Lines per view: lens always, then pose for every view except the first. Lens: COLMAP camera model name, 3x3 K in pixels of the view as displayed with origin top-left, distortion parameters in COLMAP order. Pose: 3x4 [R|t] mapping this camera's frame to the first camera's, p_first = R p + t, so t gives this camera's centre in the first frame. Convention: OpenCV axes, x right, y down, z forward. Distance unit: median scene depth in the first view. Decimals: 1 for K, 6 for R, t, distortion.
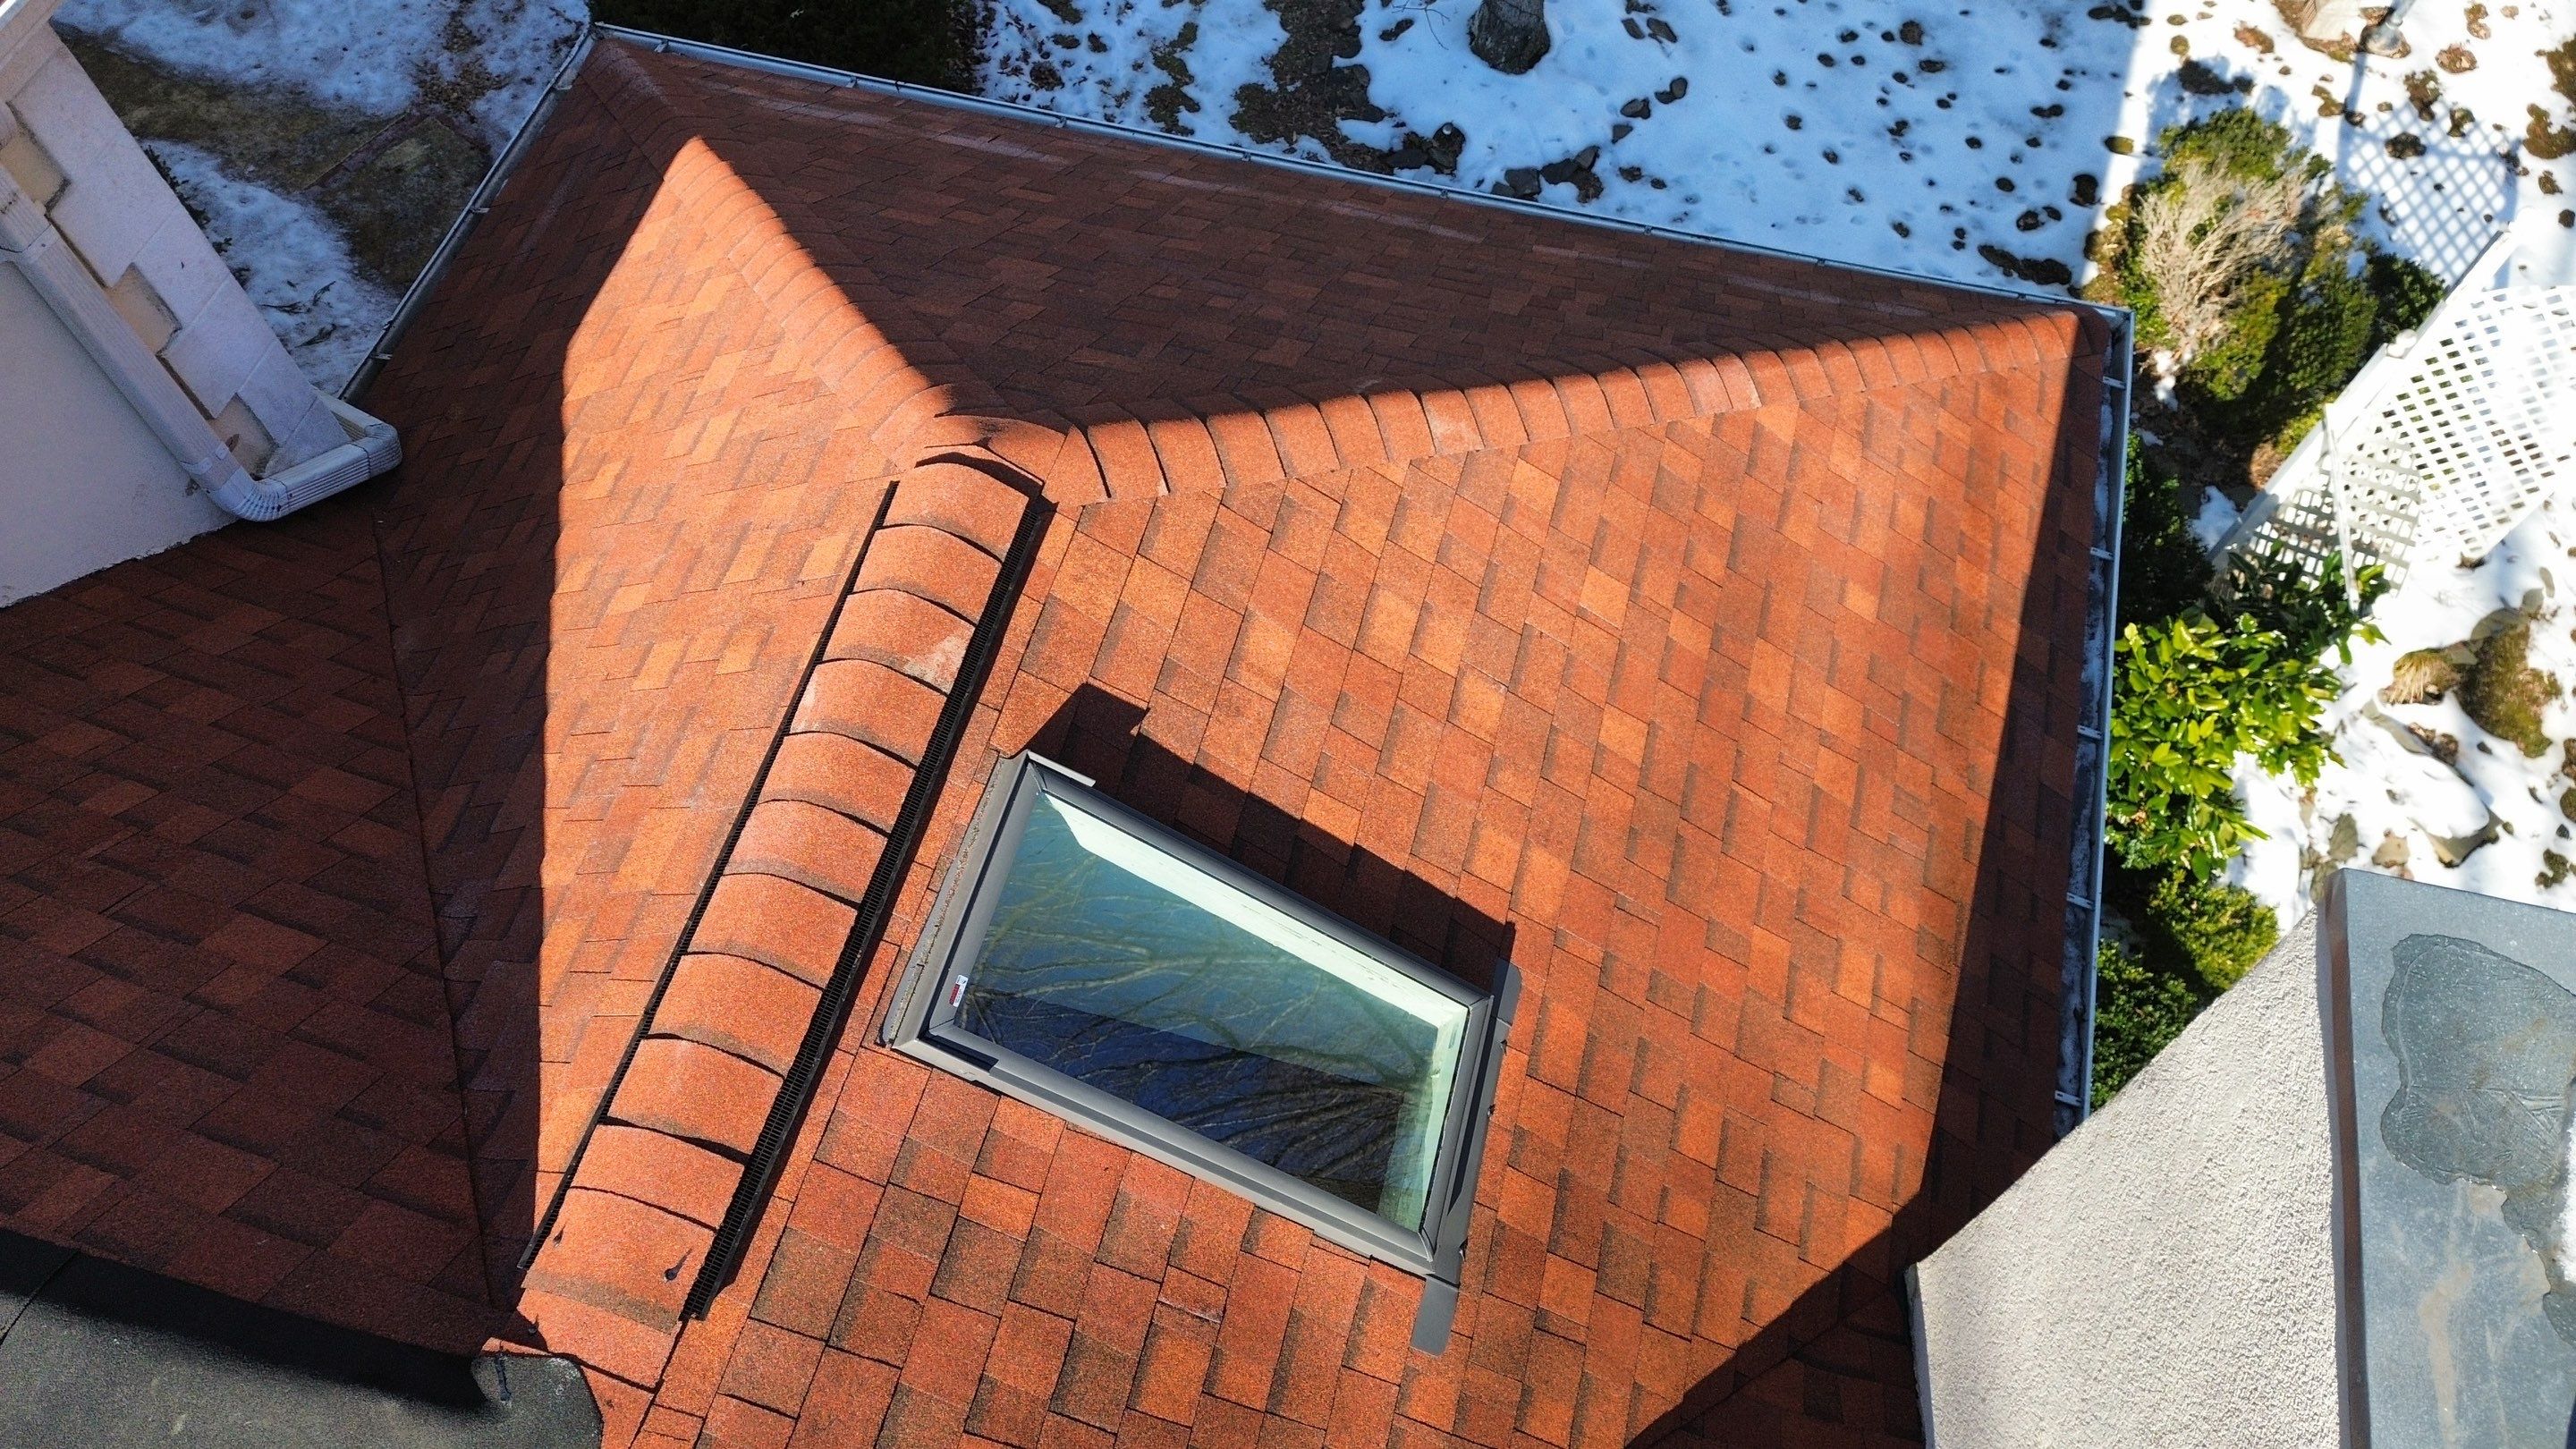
lens RADIAL K [[1845.6, 0, 1334.0], [0, 1845.6, 728.0], [0, 0, 1]] dist [0.058870, -0.063705]
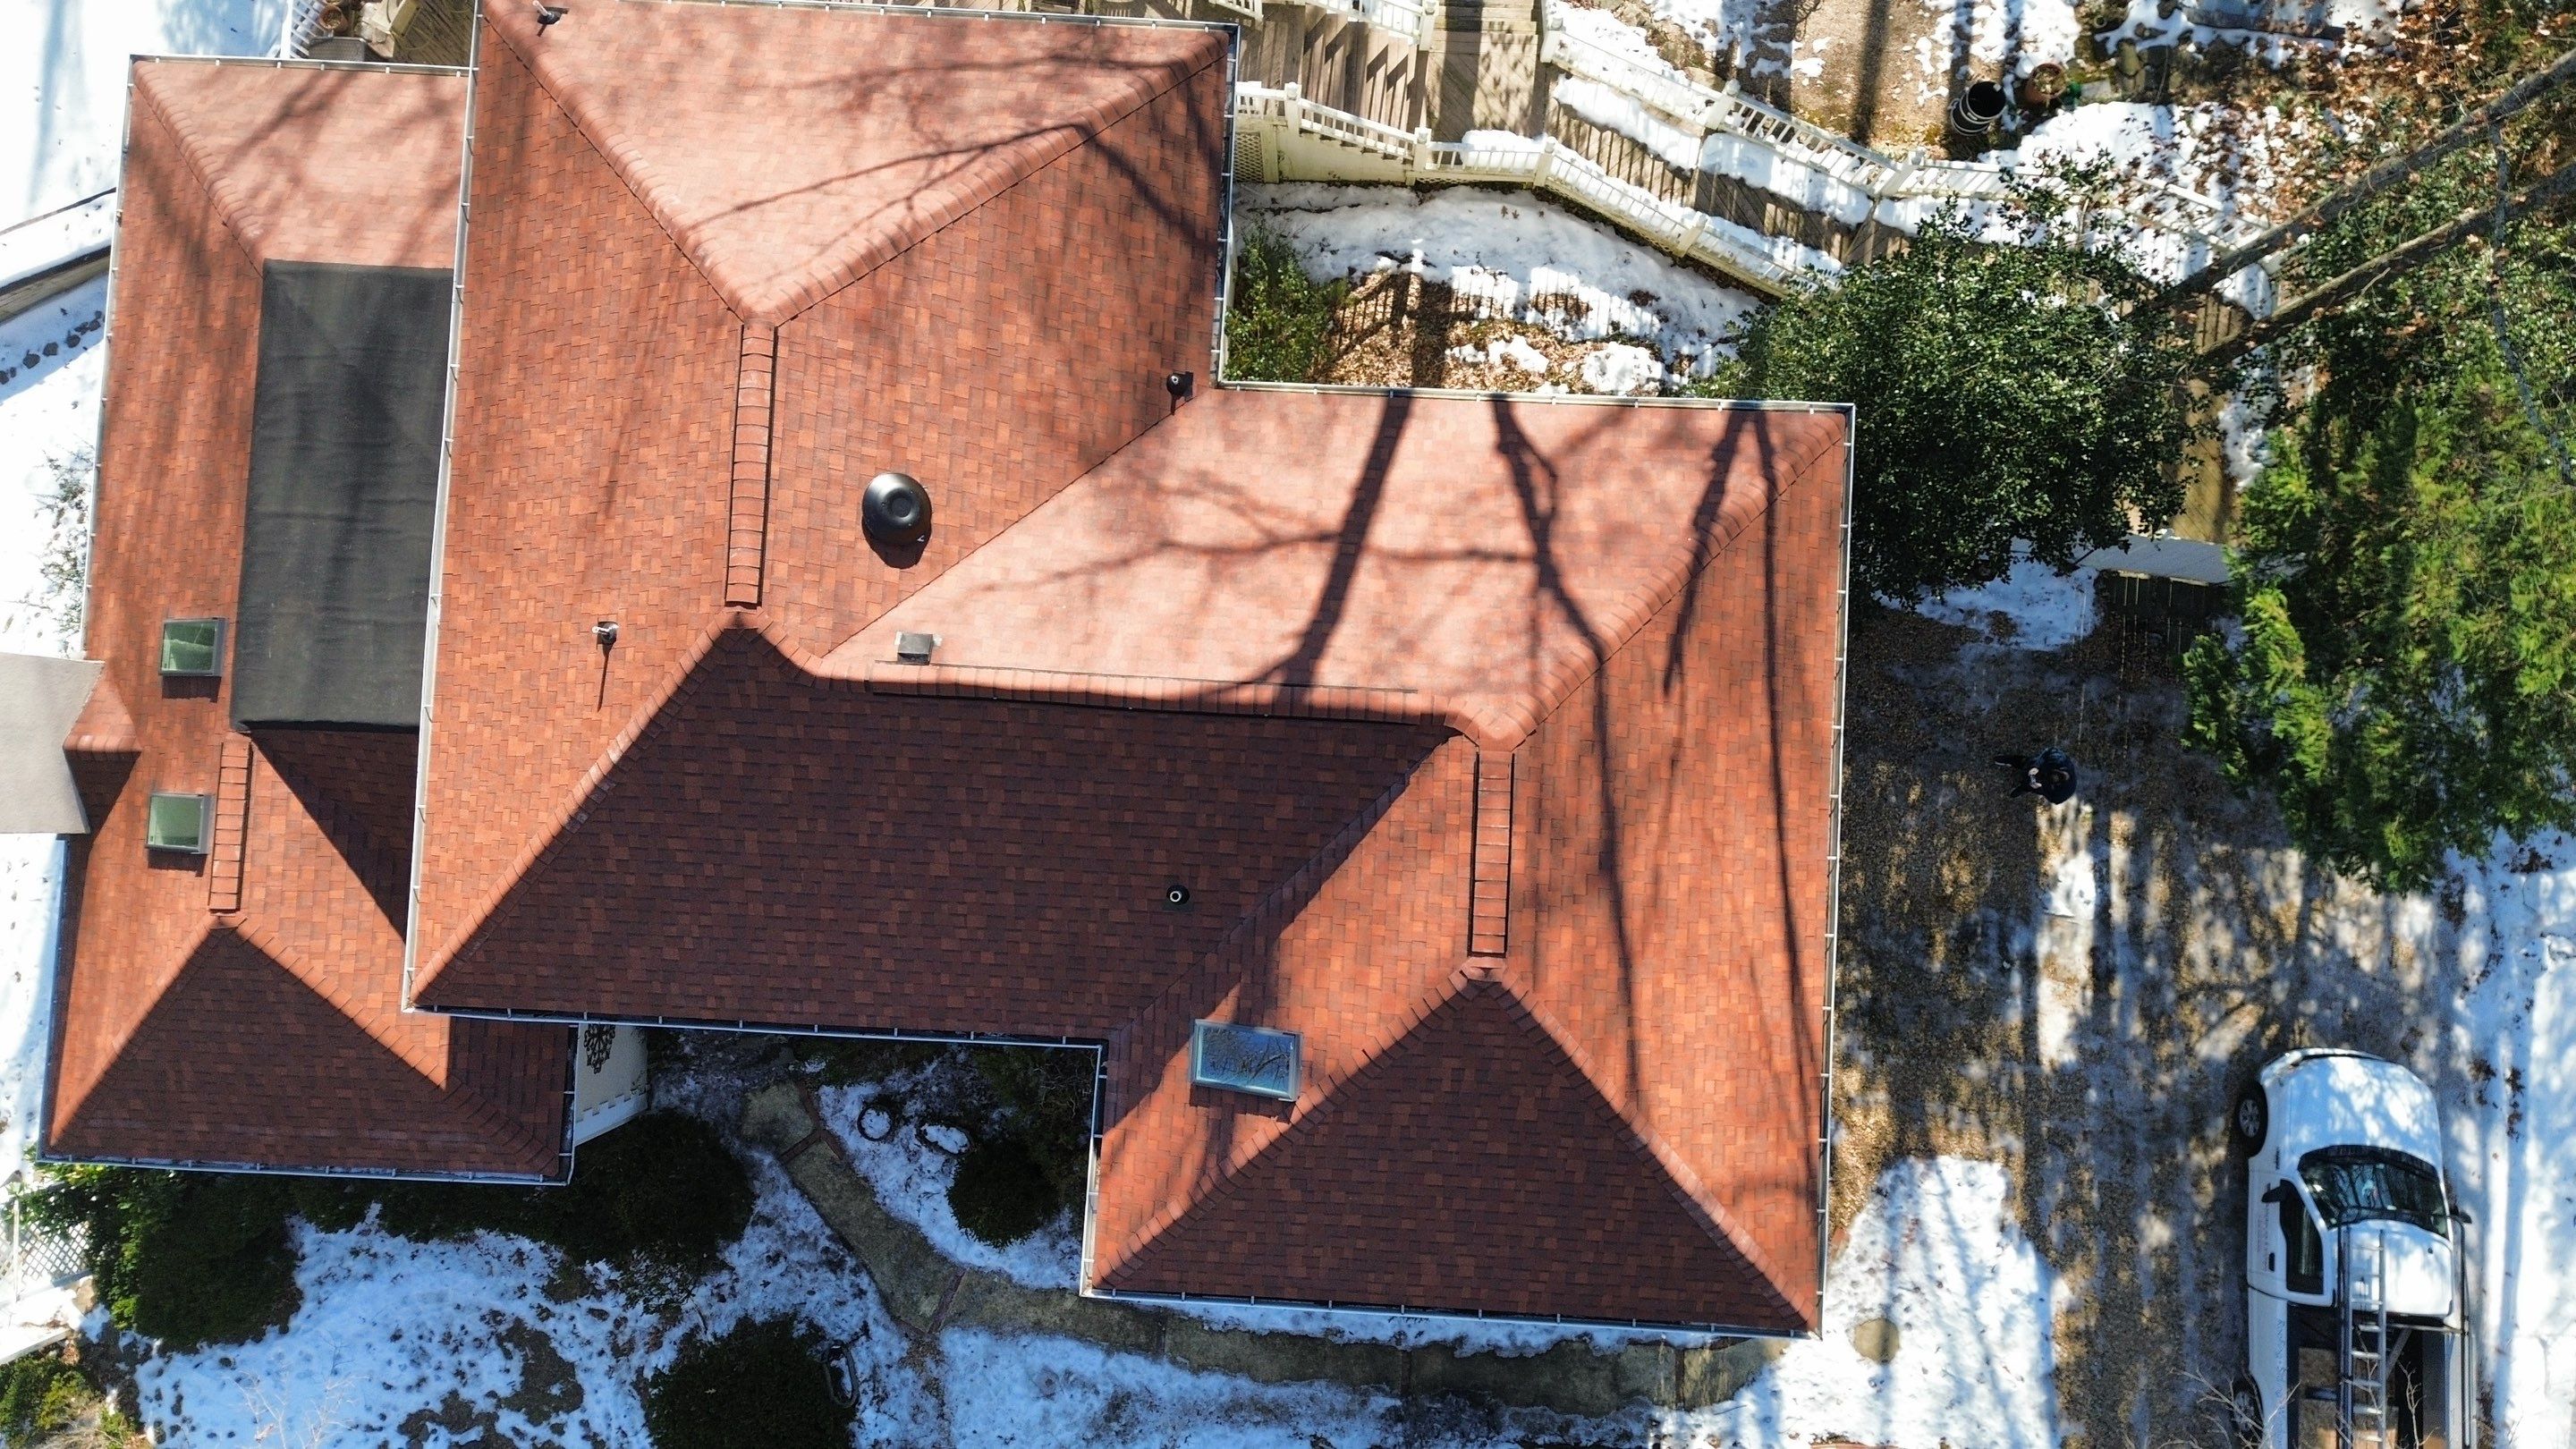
lens RADIAL K [[1845.6, 0, 1334.0], [0, 1845.6, 728.0], [0, 0, 1]] dist [0.058870, -0.063705]
pose [[-0.978309, 0.207119, -0.003781, -0.972940], [-0.175226, -0.817655, 0.548394, -0.900304], [0.110491, 0.537161, 0.836211, -0.933814]]
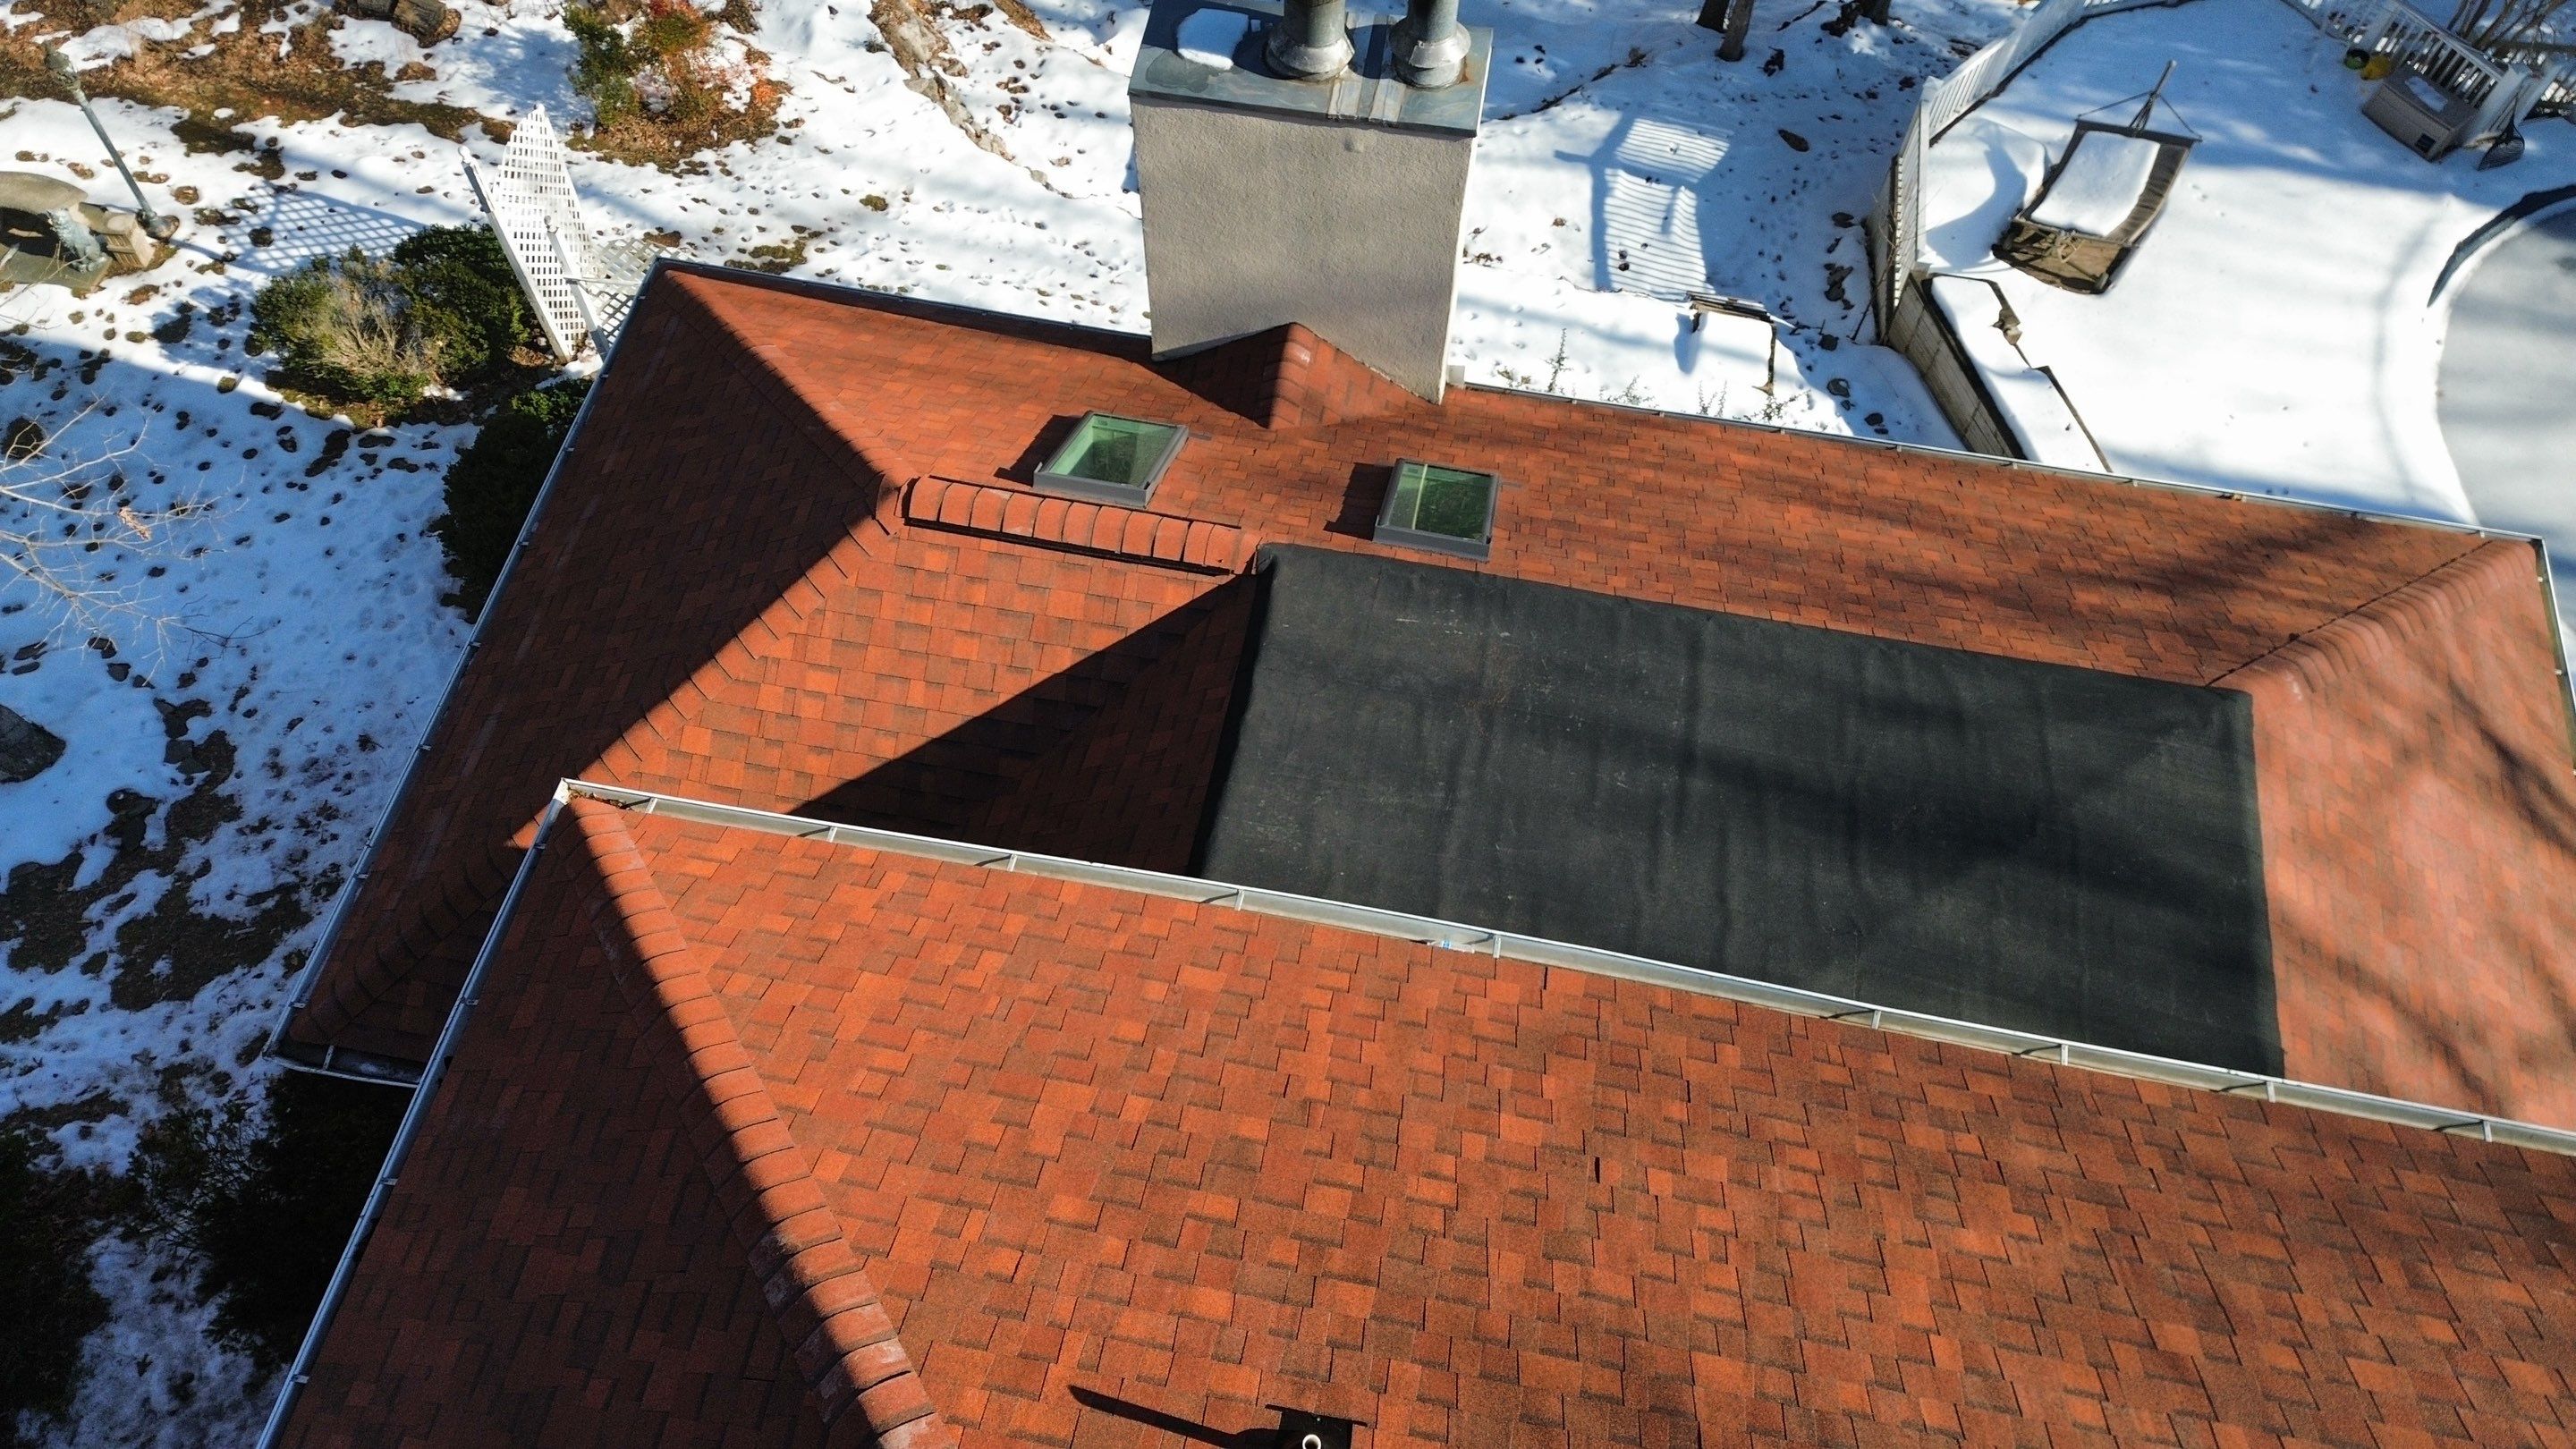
lens RADIAL K [[1845.6, 0, 1334.0], [0, 1845.6, 728.0], [0, 0, 1]] dist [0.058870, -0.063705]
pose [[-0.087180, -0.863036, 0.497562, -0.555557], [0.841518, 0.203506, 0.500433, -0.265868], [-0.533148, 0.462335, 0.708519, -0.293644]]
